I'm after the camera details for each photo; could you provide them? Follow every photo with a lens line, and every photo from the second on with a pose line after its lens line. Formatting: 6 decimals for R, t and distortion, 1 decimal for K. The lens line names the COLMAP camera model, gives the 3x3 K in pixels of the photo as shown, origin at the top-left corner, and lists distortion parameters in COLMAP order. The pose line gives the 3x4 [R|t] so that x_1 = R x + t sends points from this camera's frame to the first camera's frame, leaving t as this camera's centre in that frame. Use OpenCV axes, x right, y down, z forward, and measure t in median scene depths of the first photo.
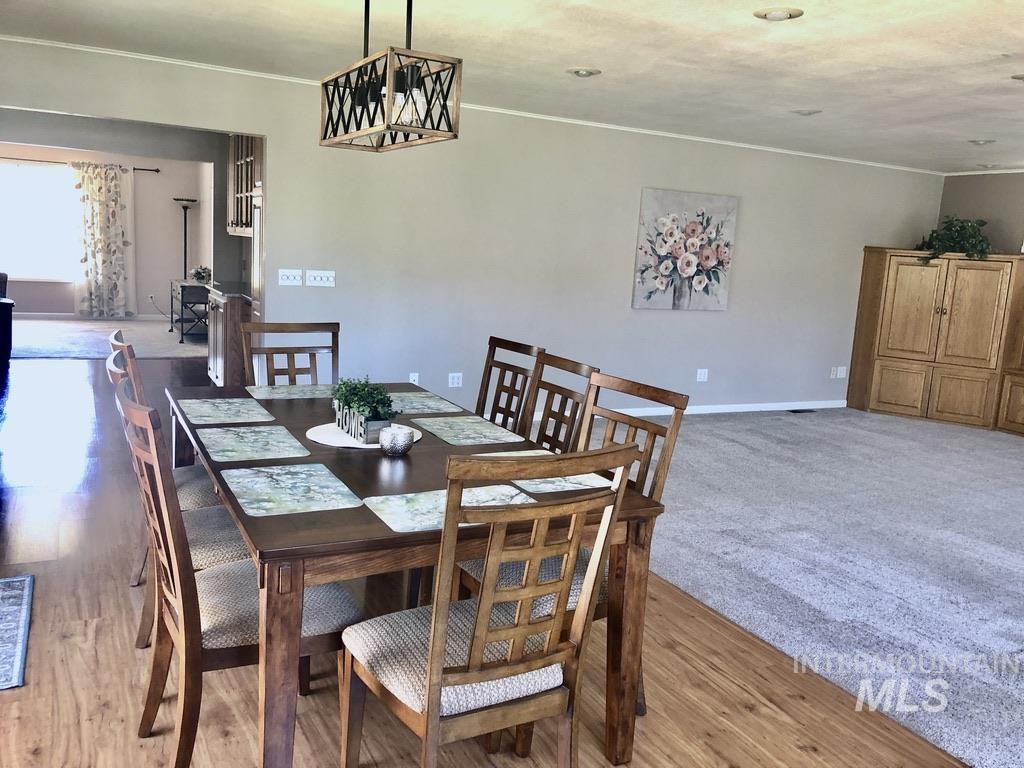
lens RADIAL K [[845.5, 0, 510.6], [0, 845.5, 385.5], [0, 0, 1]] dist [0.011906, 0.006207]
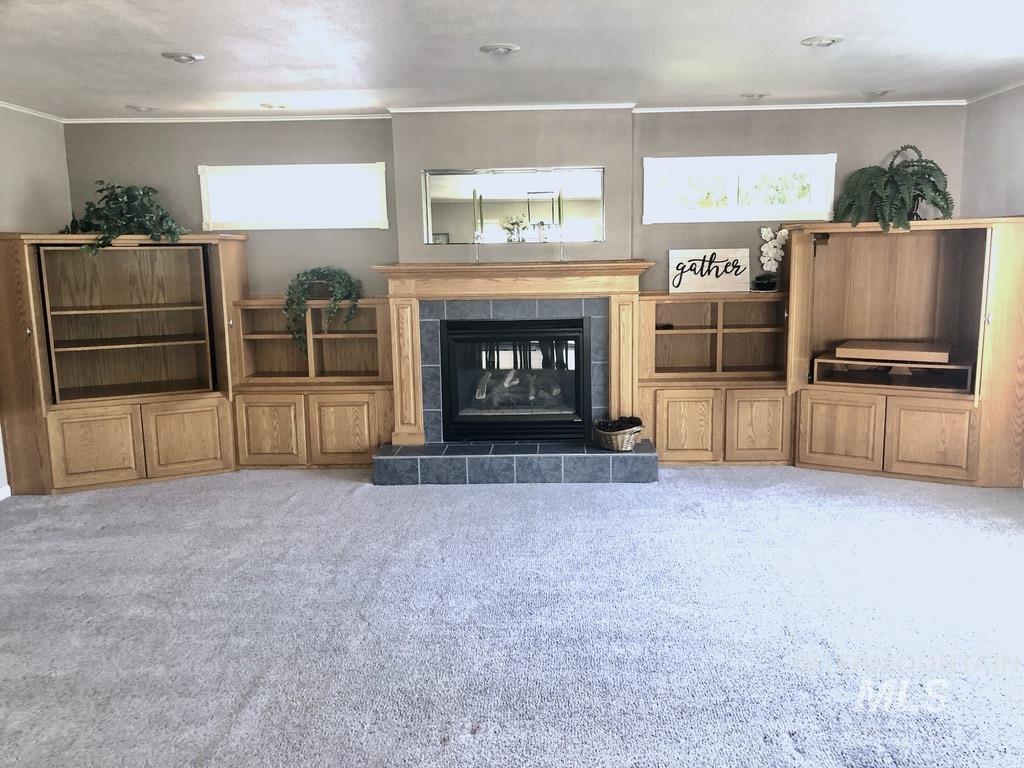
lens RADIAL K [[845.5, 0, 518.6], [0, 845.5, 392.2], [0, 0, 1]] dist [0.011906, 0.006207]
pose [[0.470813, -0.212126, 0.856351, 0.062712], [0.192778, 0.971943, 0.134772, -0.066917], [-0.860913, 0.101633, 0.498497, 0.409770]]
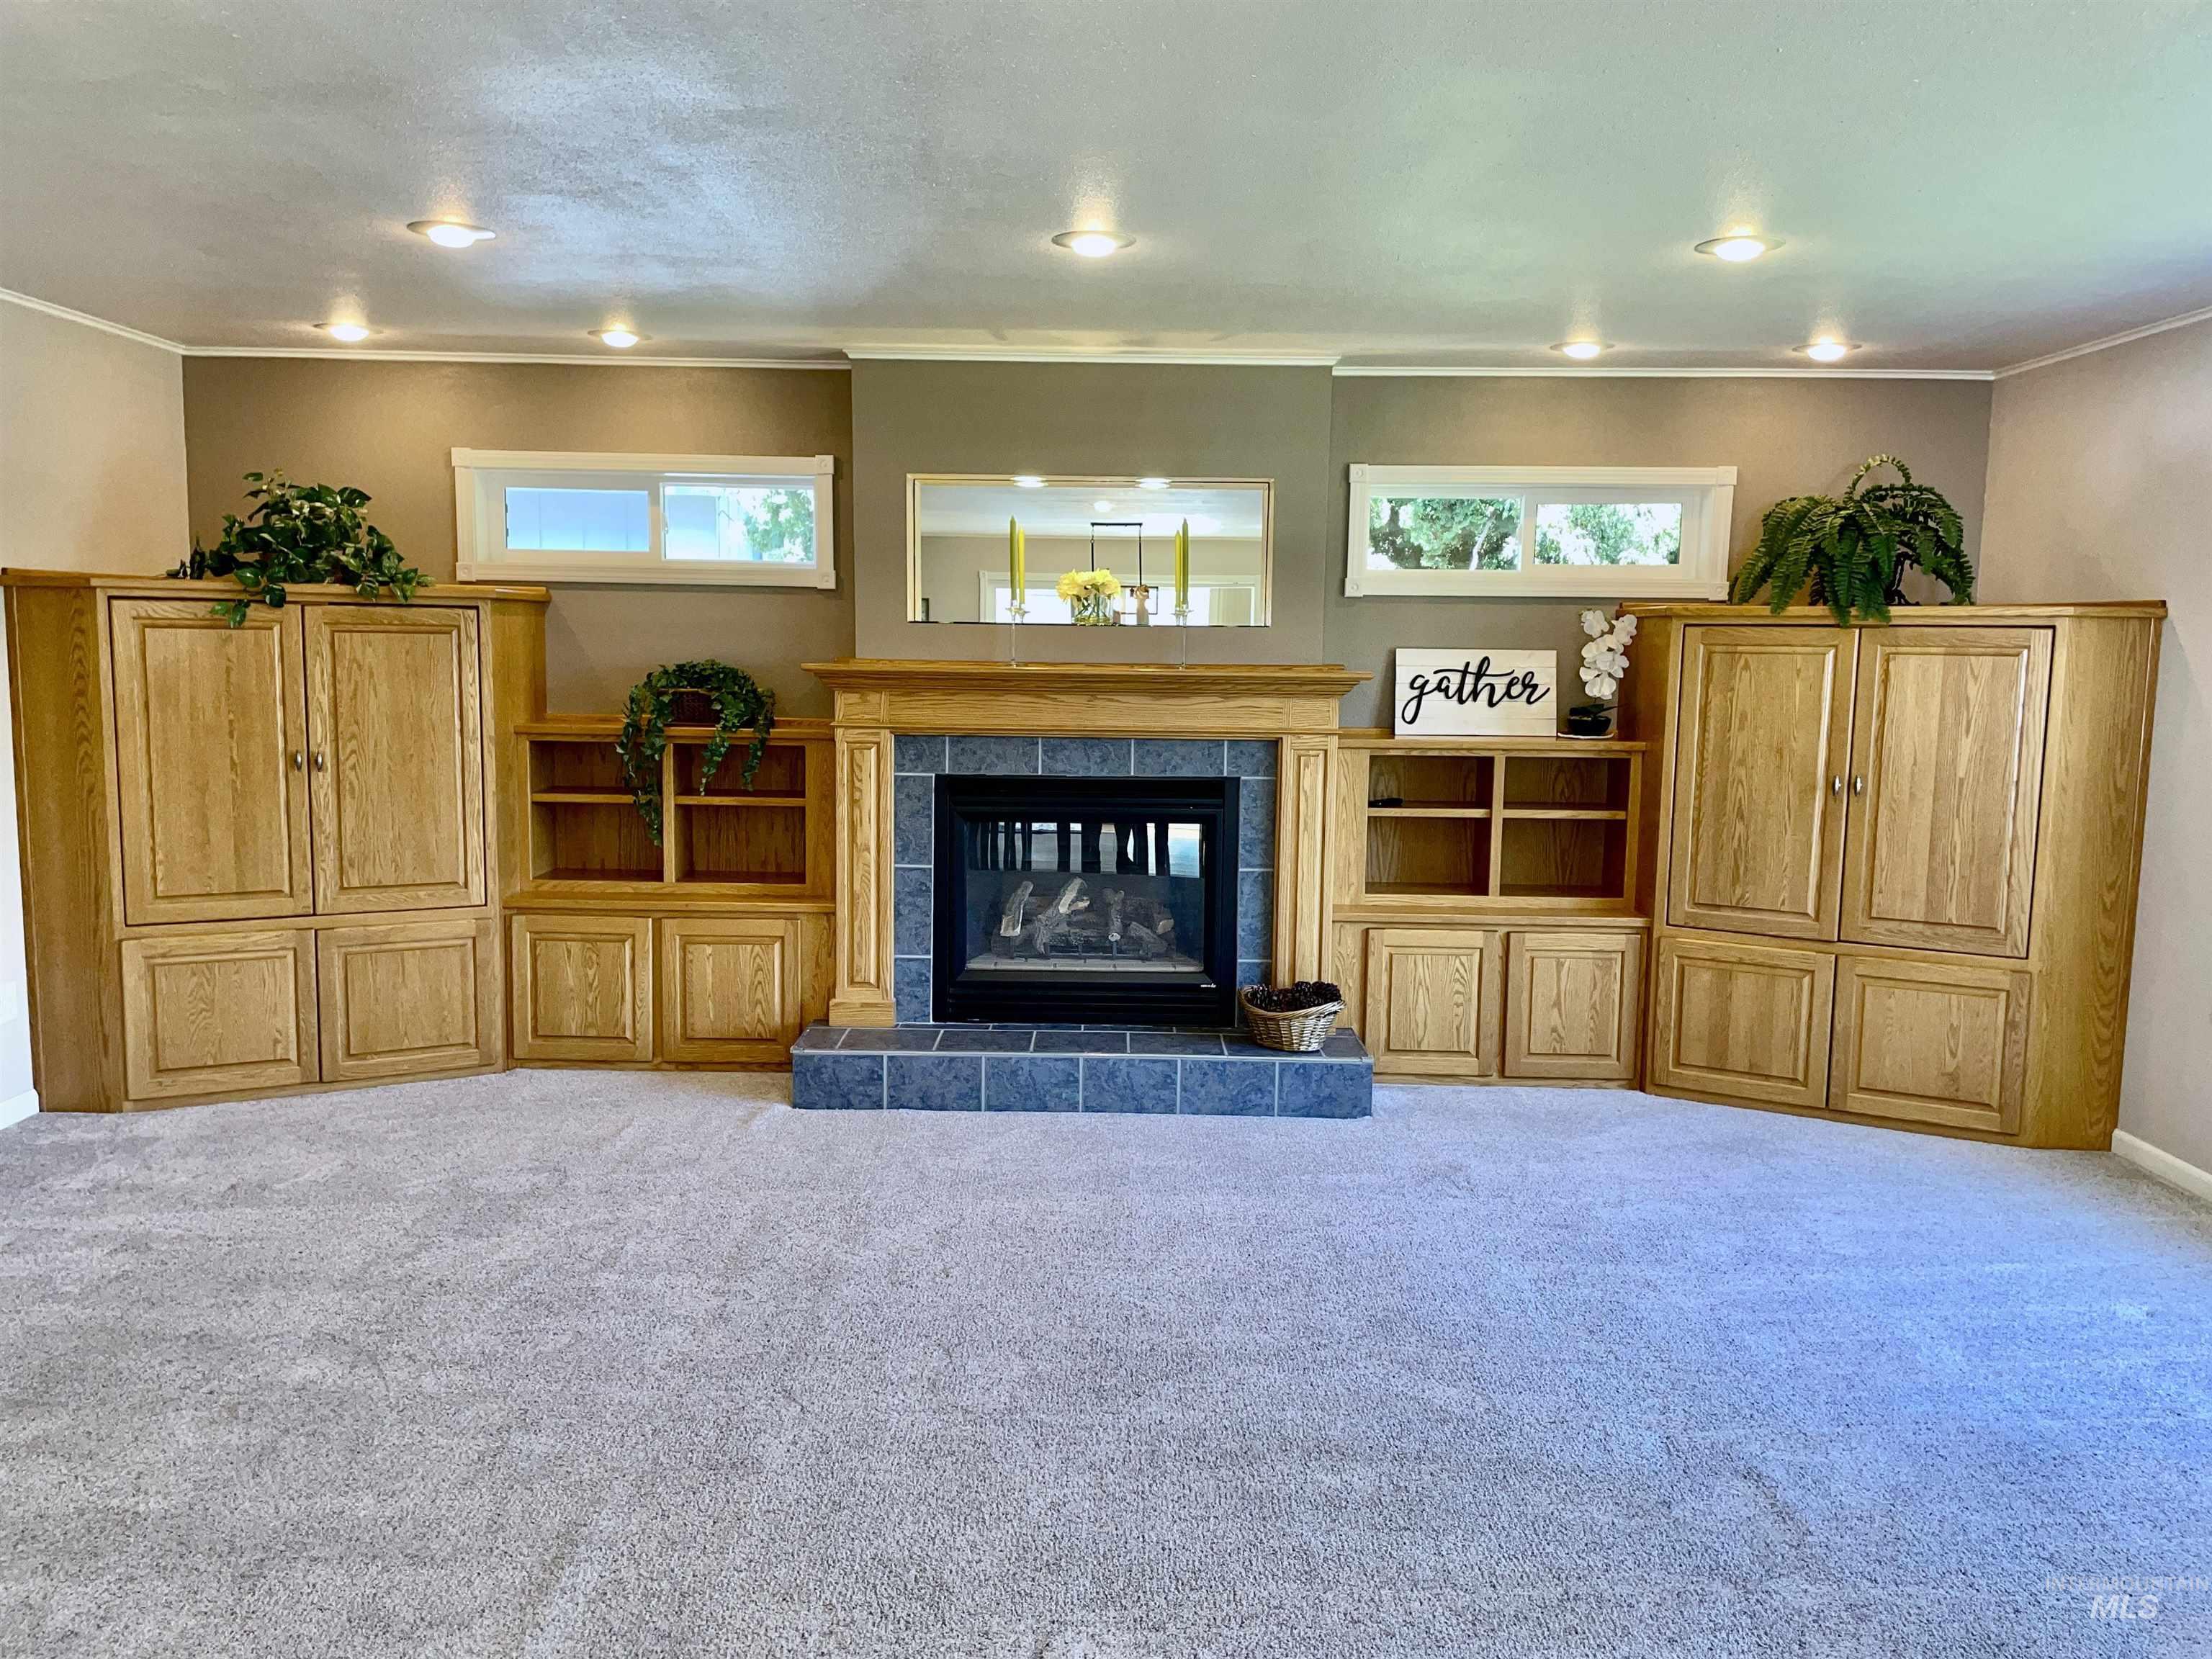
lens RADIAL K [[1681.1, 0, 1069.3], [0, 1681.1, 839.6], [0, 0, 1]] dist [0.068768, -0.087236]
pose [[0.460805, -0.160172, 0.872928, 0.062258], [0.162465, 0.982183, 0.094456, -0.072206], [-0.872505, 0.098295, 0.478617, 0.427948]]
